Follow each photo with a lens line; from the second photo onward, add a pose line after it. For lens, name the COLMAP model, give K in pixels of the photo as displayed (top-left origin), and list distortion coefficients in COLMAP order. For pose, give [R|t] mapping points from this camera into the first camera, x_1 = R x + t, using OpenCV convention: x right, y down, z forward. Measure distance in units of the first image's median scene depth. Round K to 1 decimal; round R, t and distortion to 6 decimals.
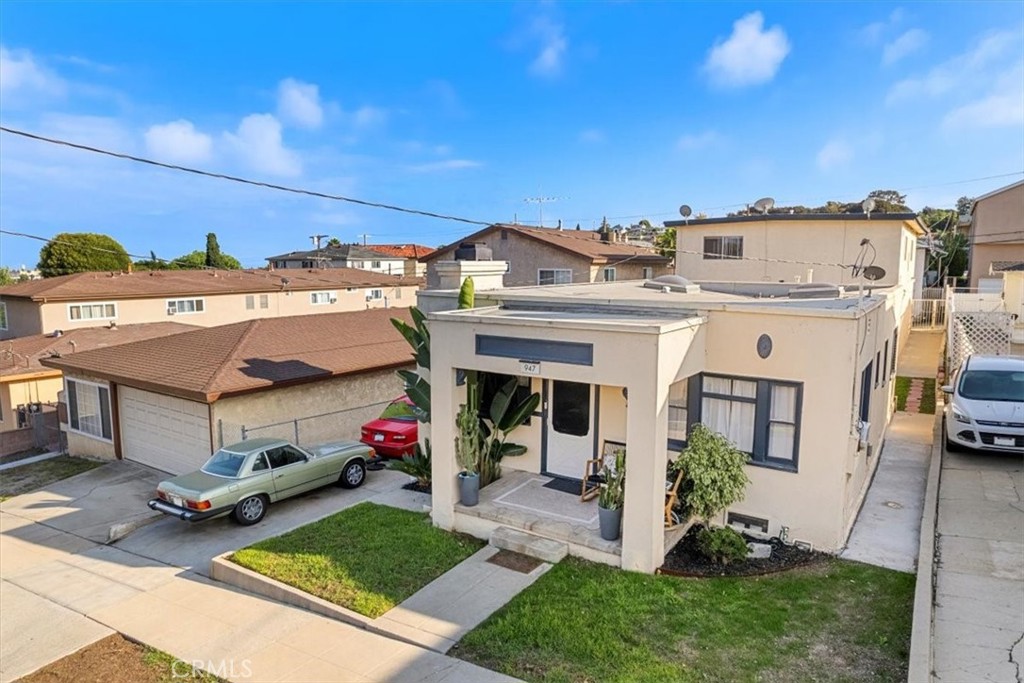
lens RADIAL K [[654.2, 0, 514.8], [0, 654.2, 344.8], [0, 0, 1]] dist [-0.071667, 0.063704]
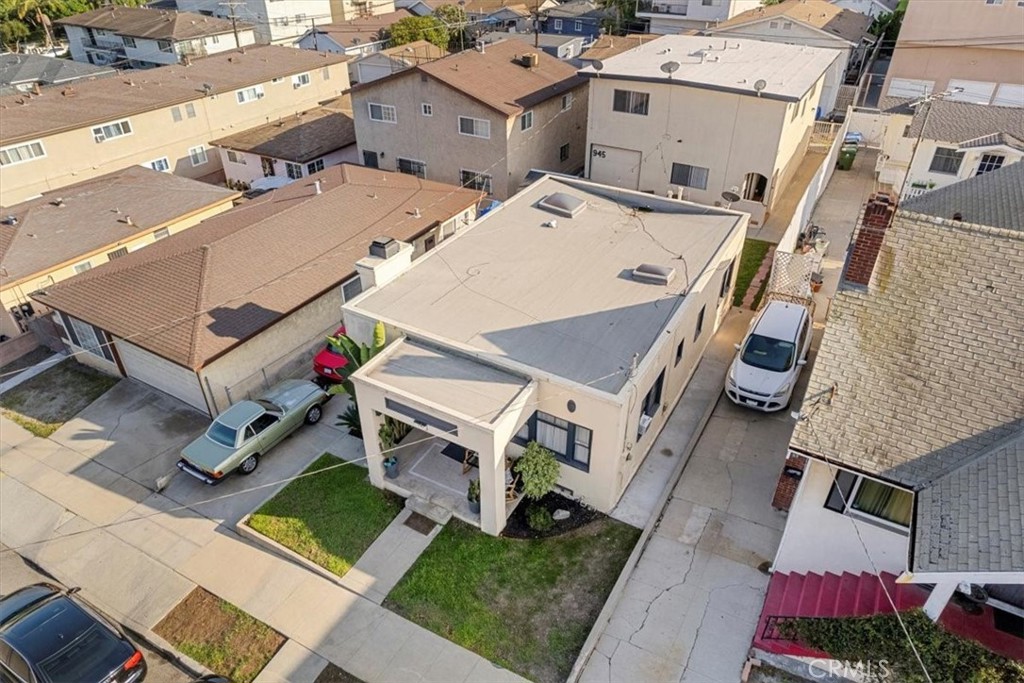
lens RADIAL K [[654.2, 0, 514.8], [0, 654.2, 344.8], [0, 0, 1]] dist [-0.071667, 0.063704]
pose [[0.997456, -0.042191, 0.057461, 0.138908], [0.011936, 0.893511, 0.448882, -0.697091], [-0.070281, -0.447054, 0.891742, -0.266693]]
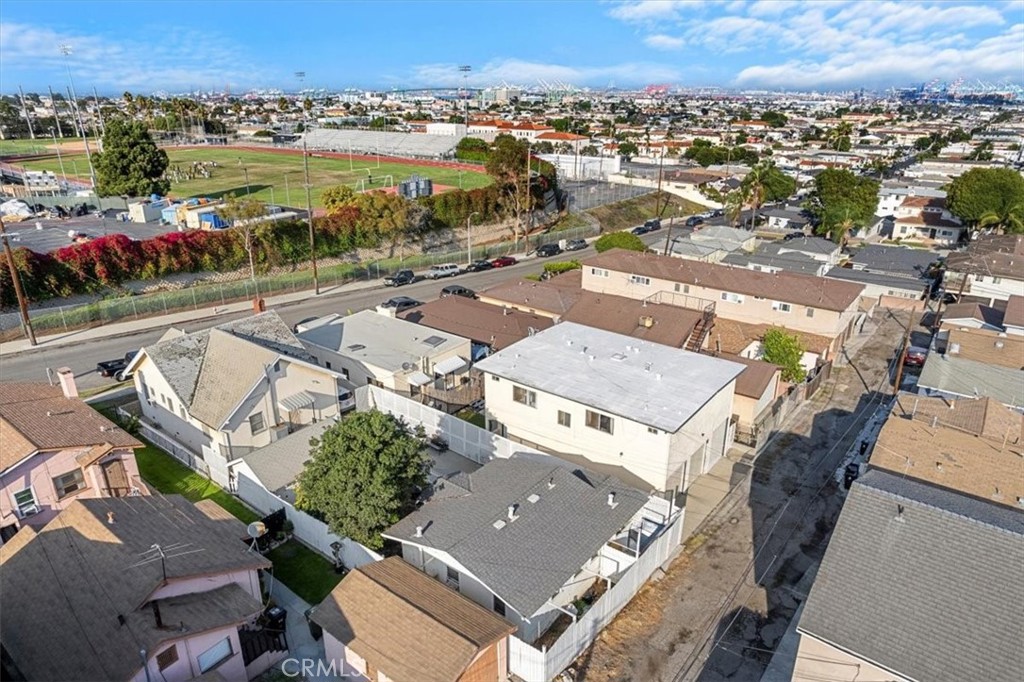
lens RADIAL K [[654.2, 0, 514.8], [0, 654.2, 344.3], [0, 0, 1]] dist [-0.071667, 0.063704]
pose [[-0.062083, 0.371748, -0.926255, 4.543824], [-0.124952, 0.917849, 0.376749, -1.900601], [0.990219, 0.139127, -0.010532, 2.359841]]
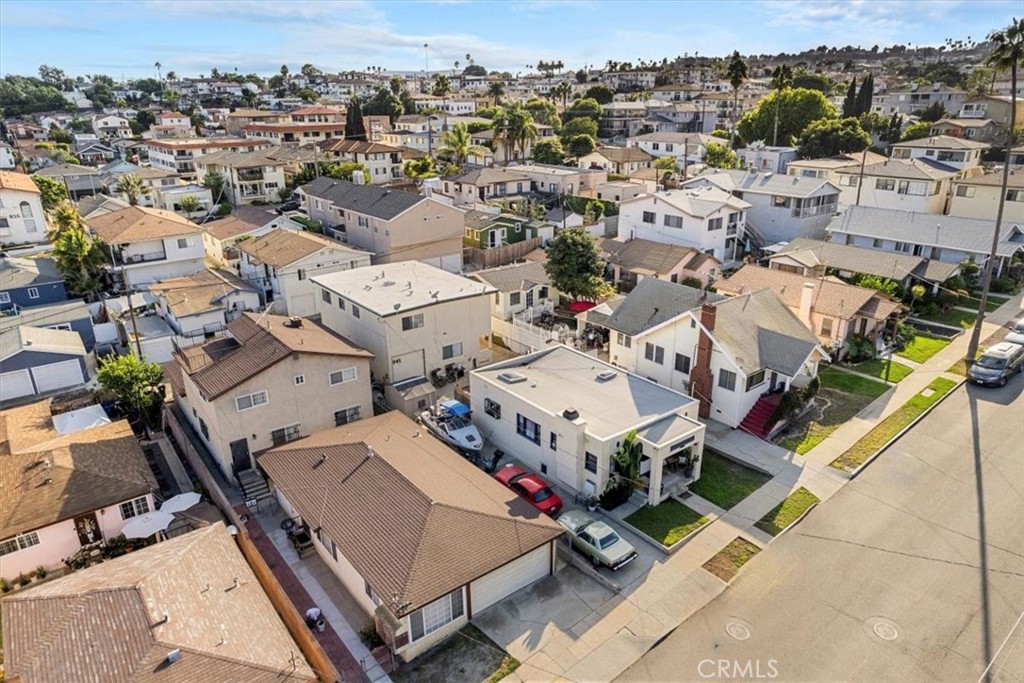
lens RADIAL K [[654.2, 0, 514.8], [0, 654.2, 344.8], [0, 0, 1]] dist [-0.071667, 0.063704]
pose [[0.308175, -0.335510, 0.890203, -2.766500], [0.126885, 0.941881, 0.311062, -1.469638], [-0.942830, 0.017092, 0.332836, 0.551660]]
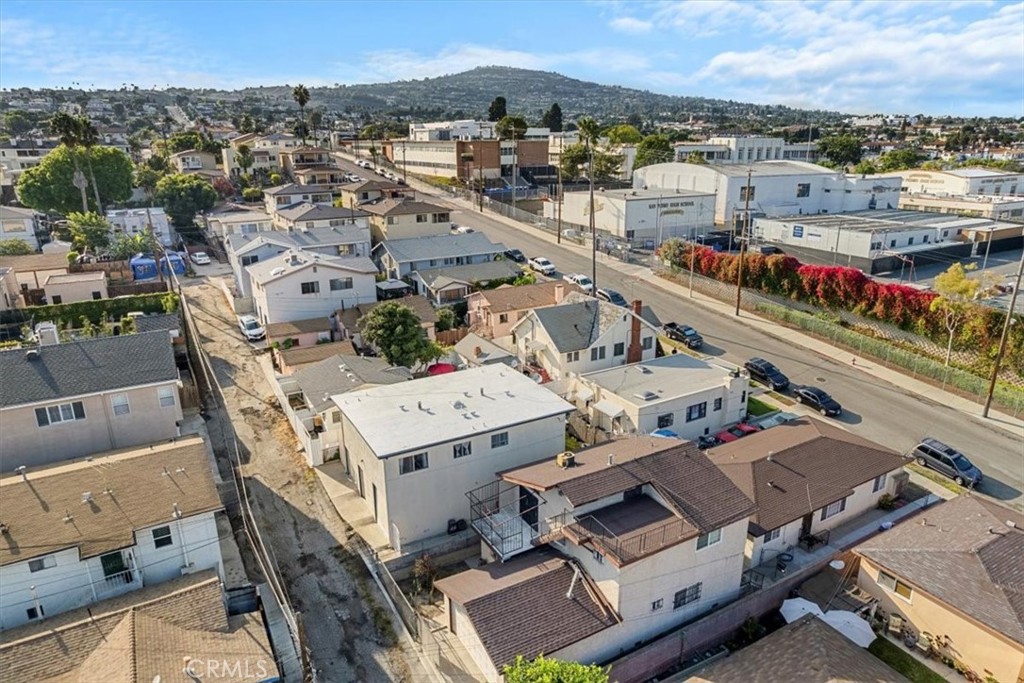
lens RADIAL K [[654.2, 0, 514.8], [0, 654.2, 344.8], [0, 0, 1]] dist [-0.071667, 0.063704]
pose [[-0.896113, -0.128022, 0.424962, -0.640075], [0.064561, 0.909711, 0.410193, -2.358705], [-0.439106, 0.395015, -0.806938, 5.597732]]
